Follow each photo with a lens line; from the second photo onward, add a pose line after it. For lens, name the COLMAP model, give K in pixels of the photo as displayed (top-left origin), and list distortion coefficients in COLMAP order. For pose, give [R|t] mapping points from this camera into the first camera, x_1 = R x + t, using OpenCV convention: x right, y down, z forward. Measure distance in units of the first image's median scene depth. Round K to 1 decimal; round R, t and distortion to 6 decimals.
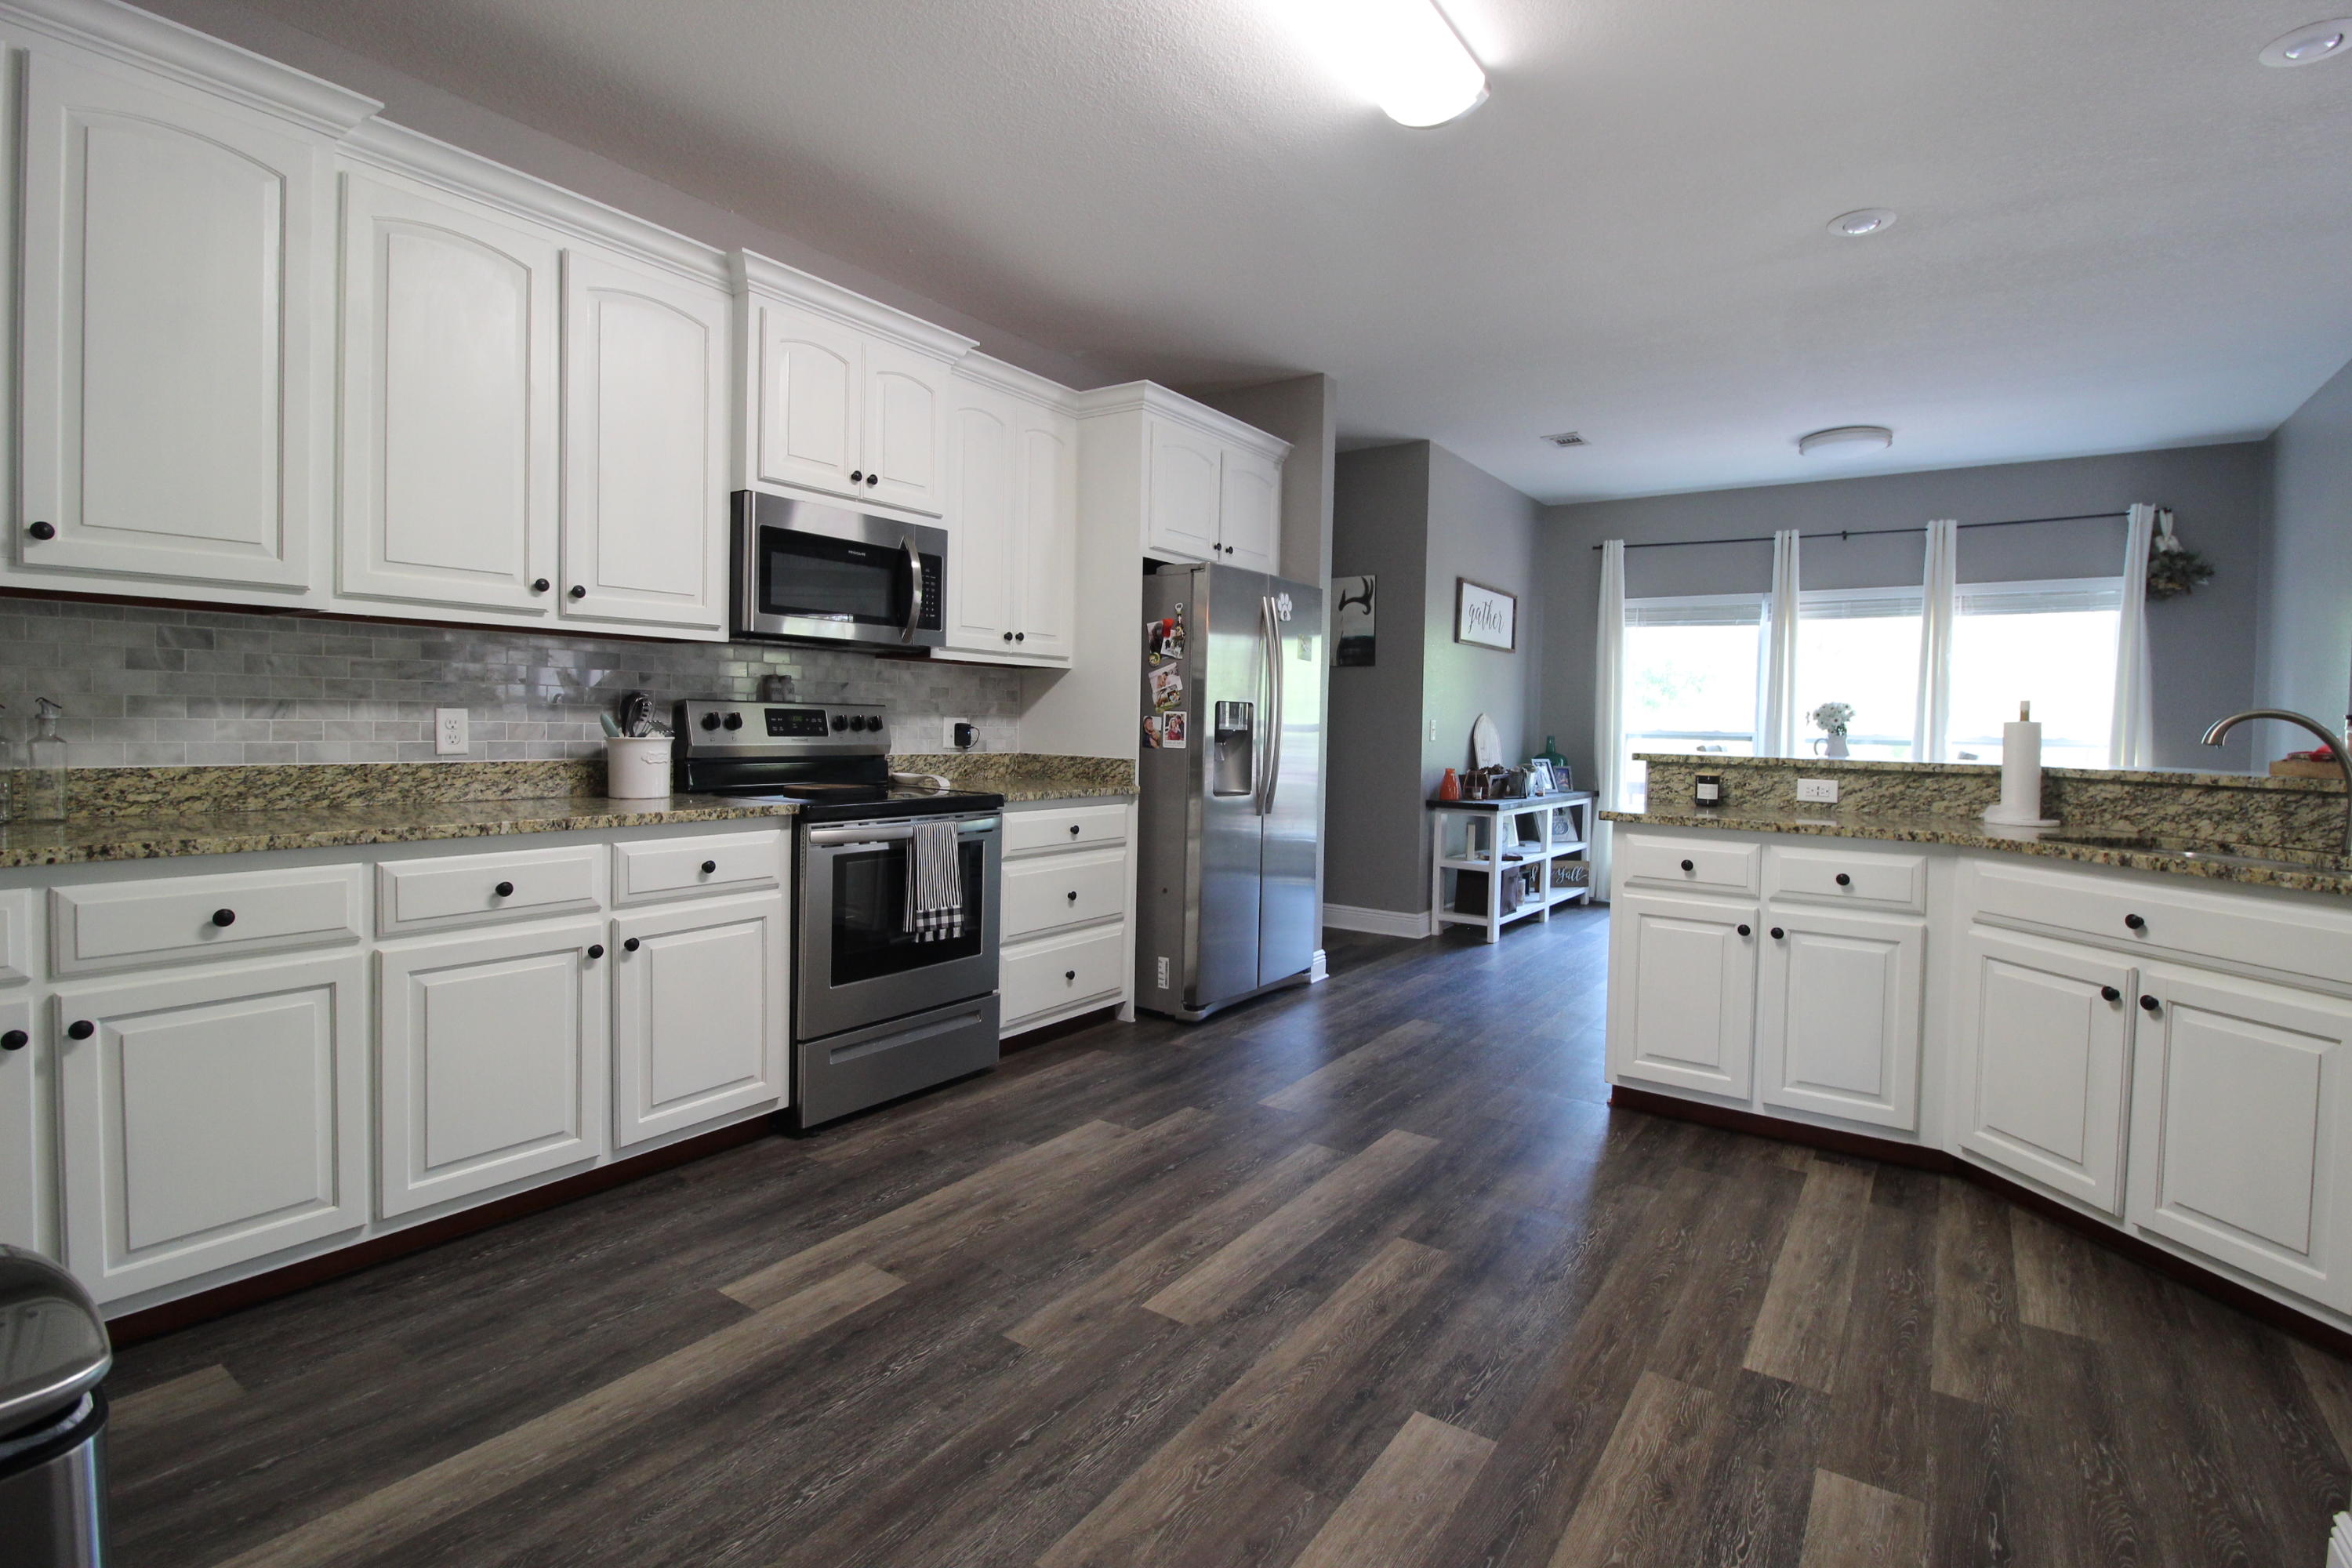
lens RADIAL K [[1097.5, 0, 1196.9], [0, 1097.5, 749.1], [0, 0, 1]] dist [-0.007116, -0.008445]
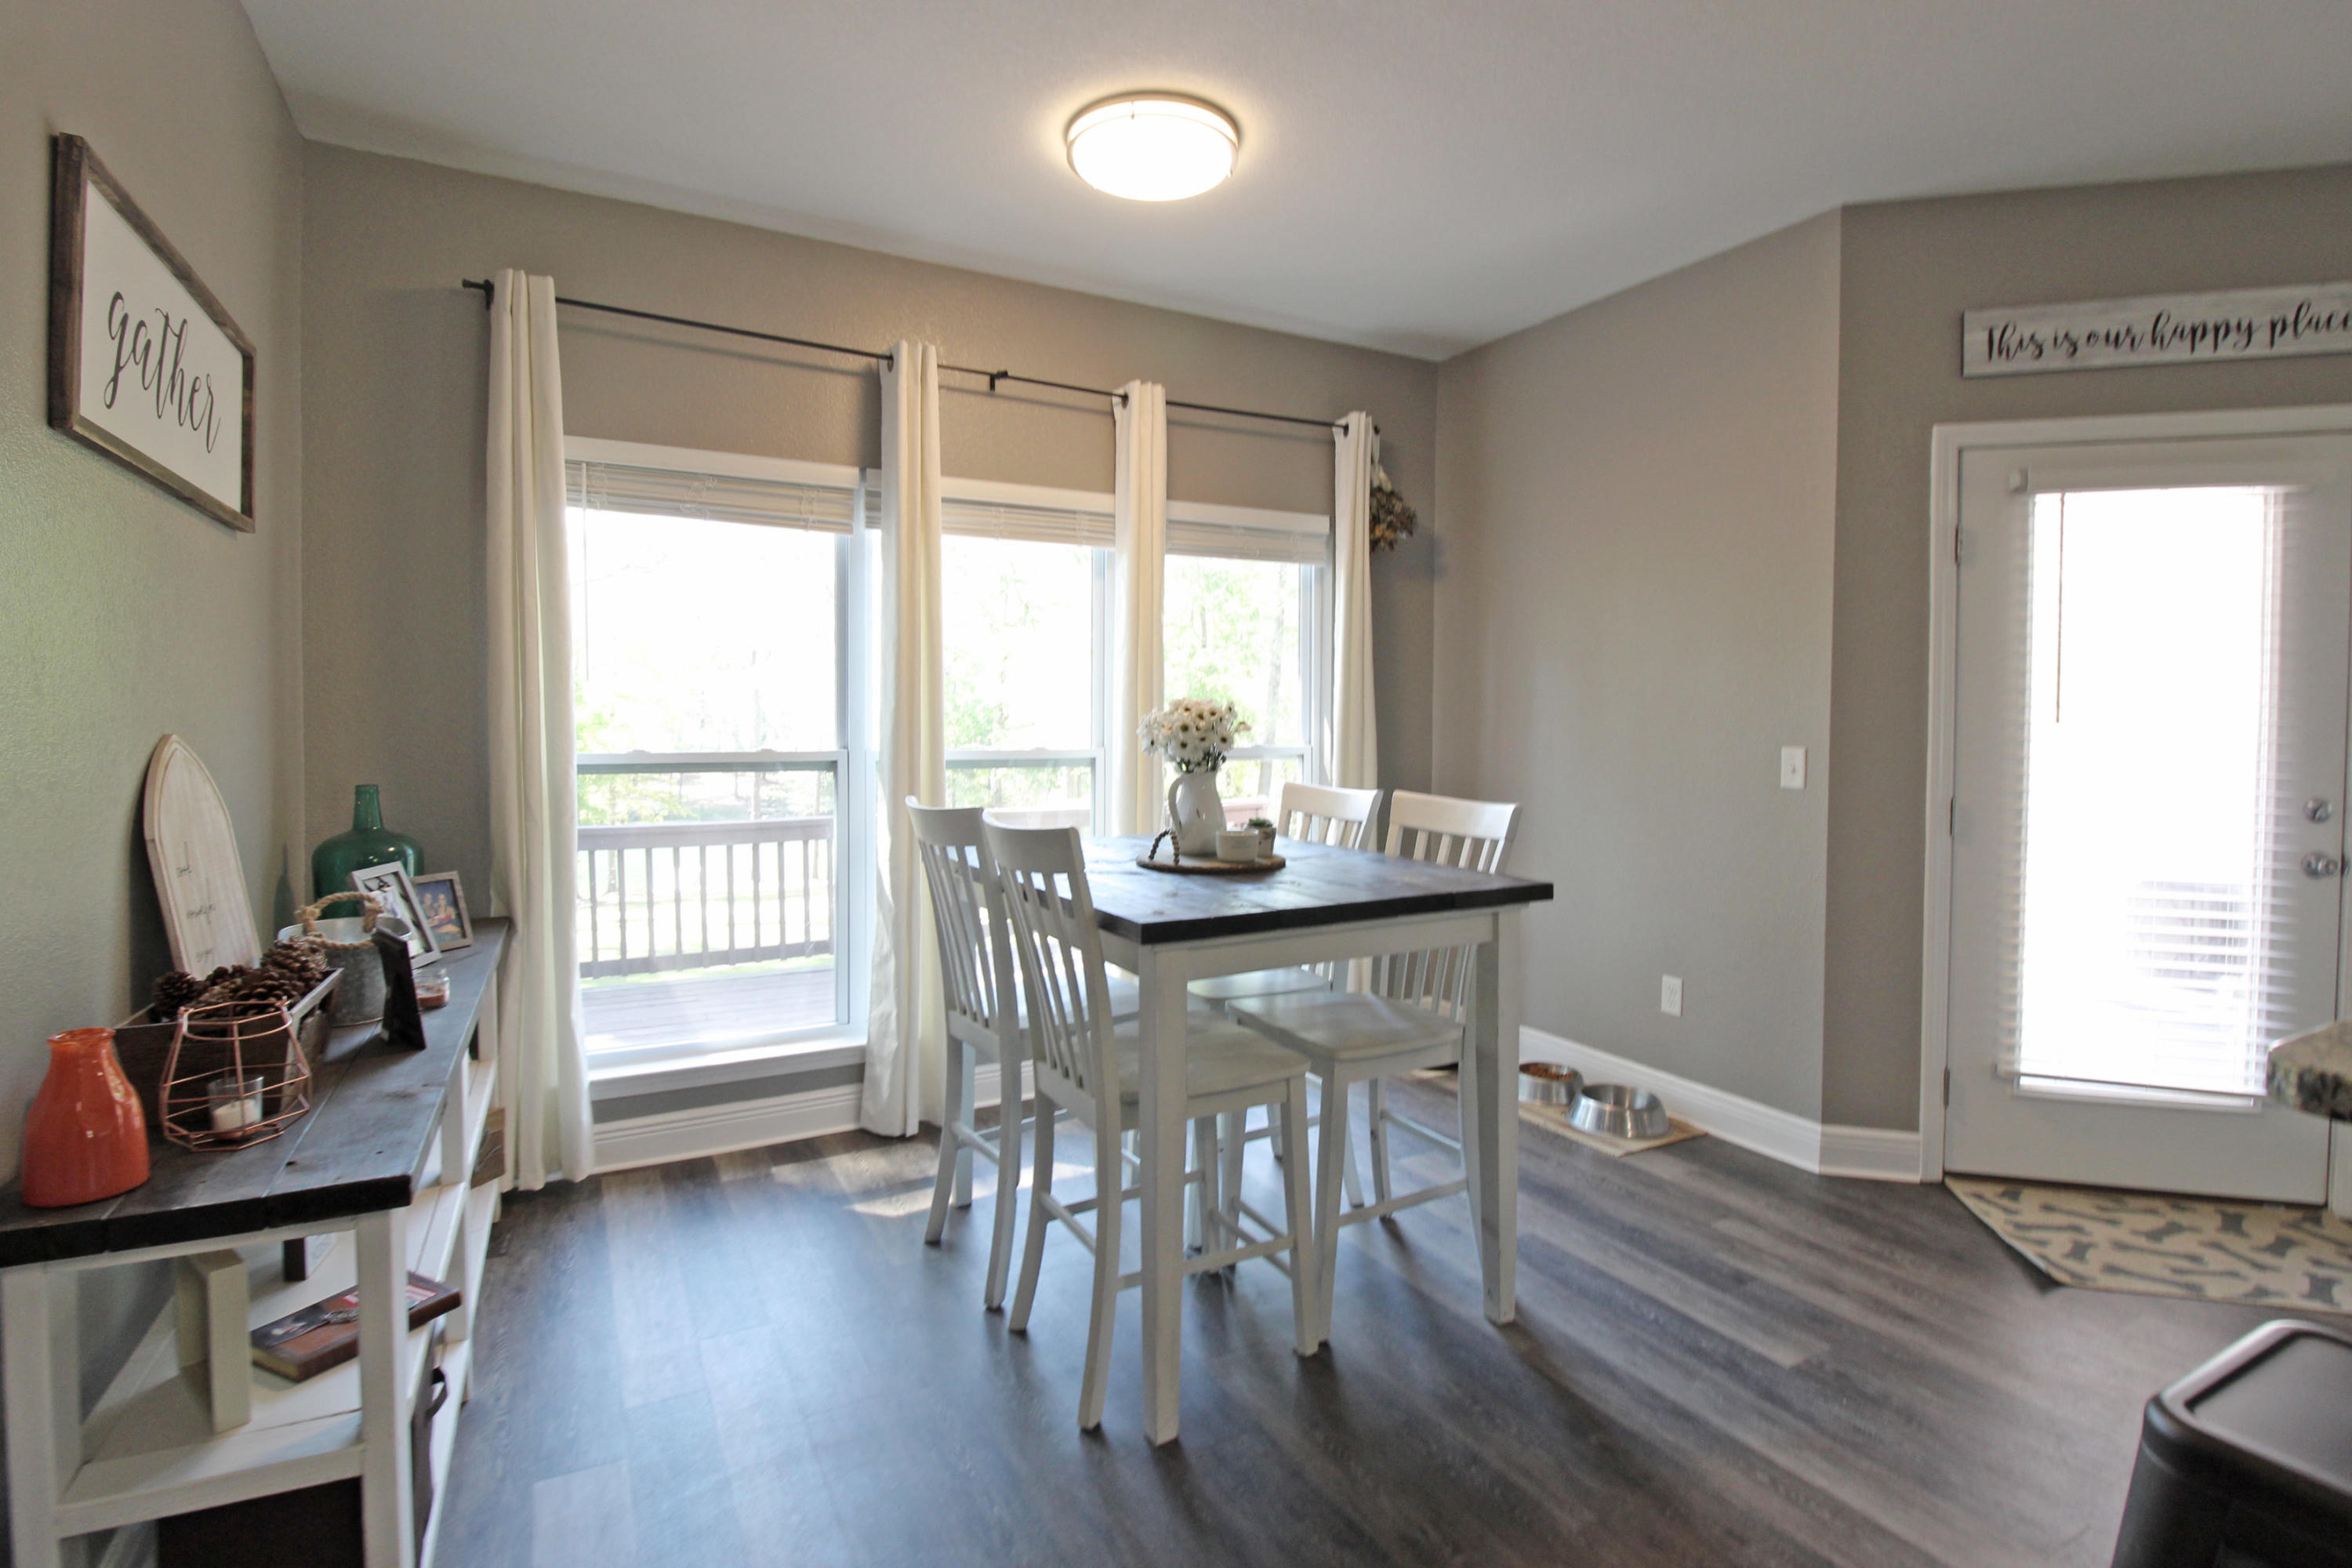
lens RADIAL K [[1097.5, 0, 1140.6], [0, 1097.5, 756.3], [0, 0, 1]] dist [-0.007116, -0.008445]
pose [[0.457355, -0.053834, 0.887653, 0.250583], [0.029070, 0.998538, 0.045581, -0.063512], [-0.888809, 0.004957, 0.458251, 1.244515]]
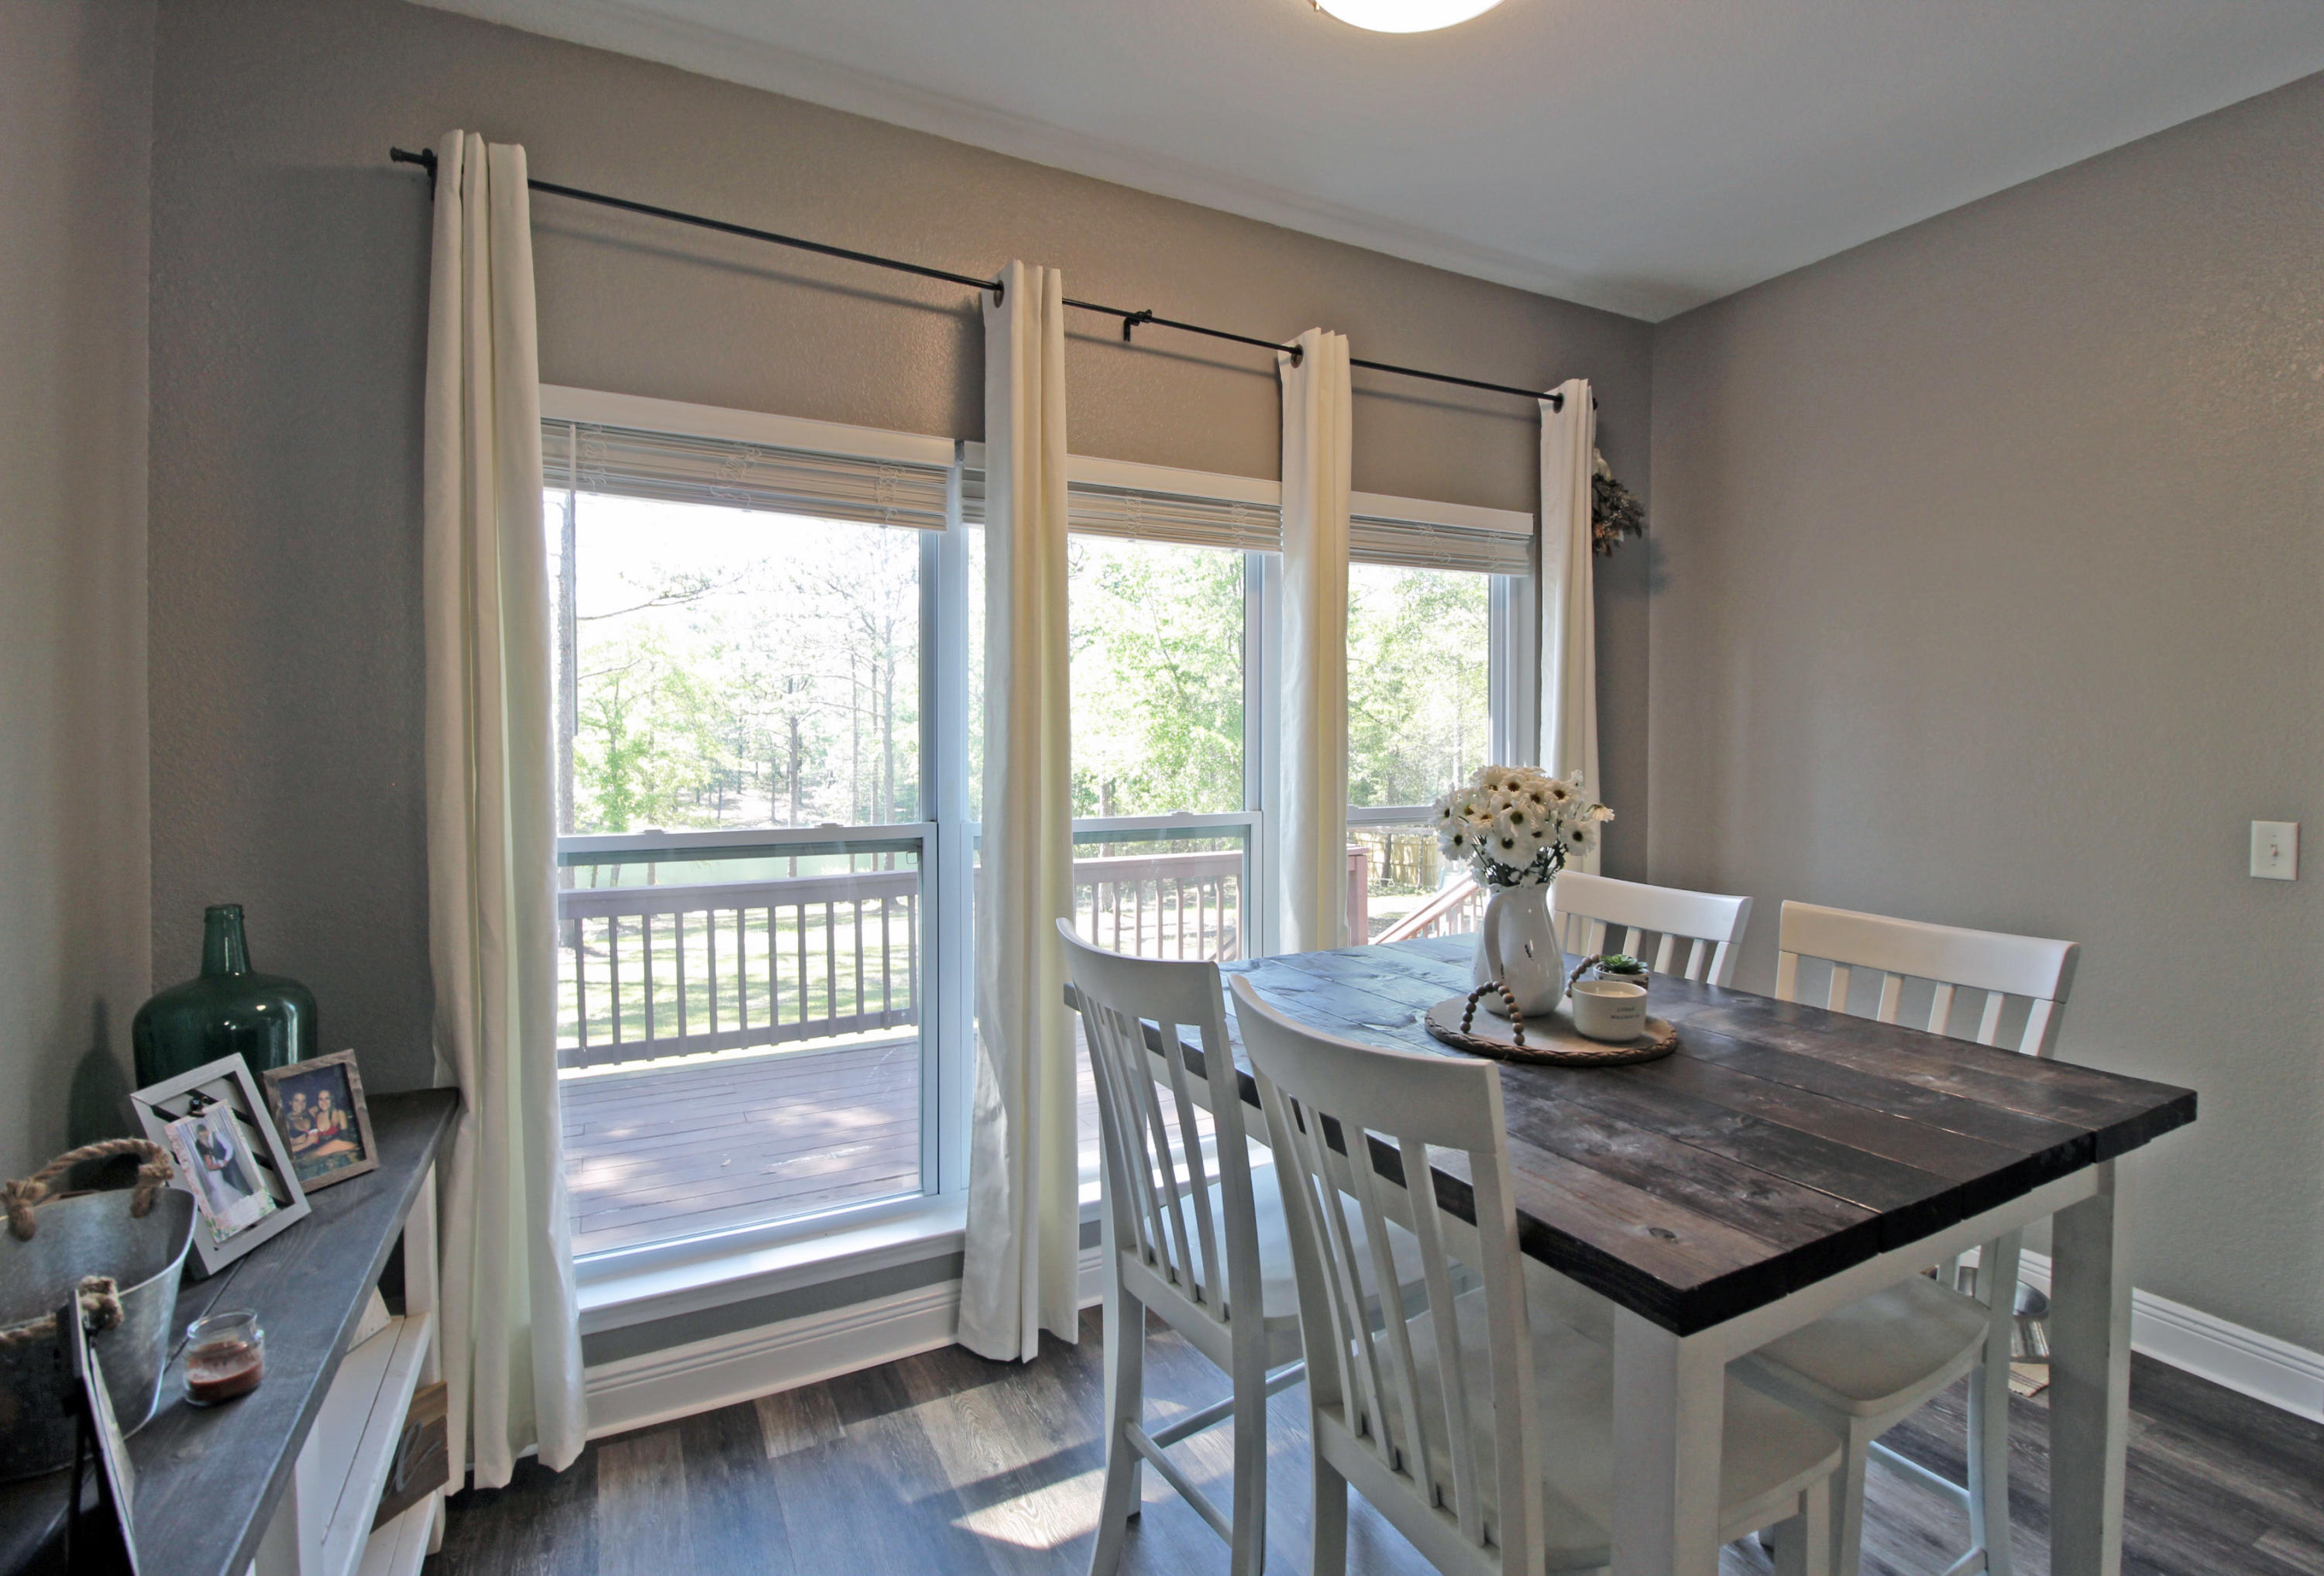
lens RADIAL K [[1046.9, 0, 1151.6], [0, 1046.9, 759.4], [0, 0, 1]] dist [-0.017509, -0.000863]
pose [[0.460934, -0.042978, 0.886393, 0.449144], [0.033466, 0.998958, 0.031034, -0.089402], [-0.886803, 0.015359, 0.461892, 1.472236]]
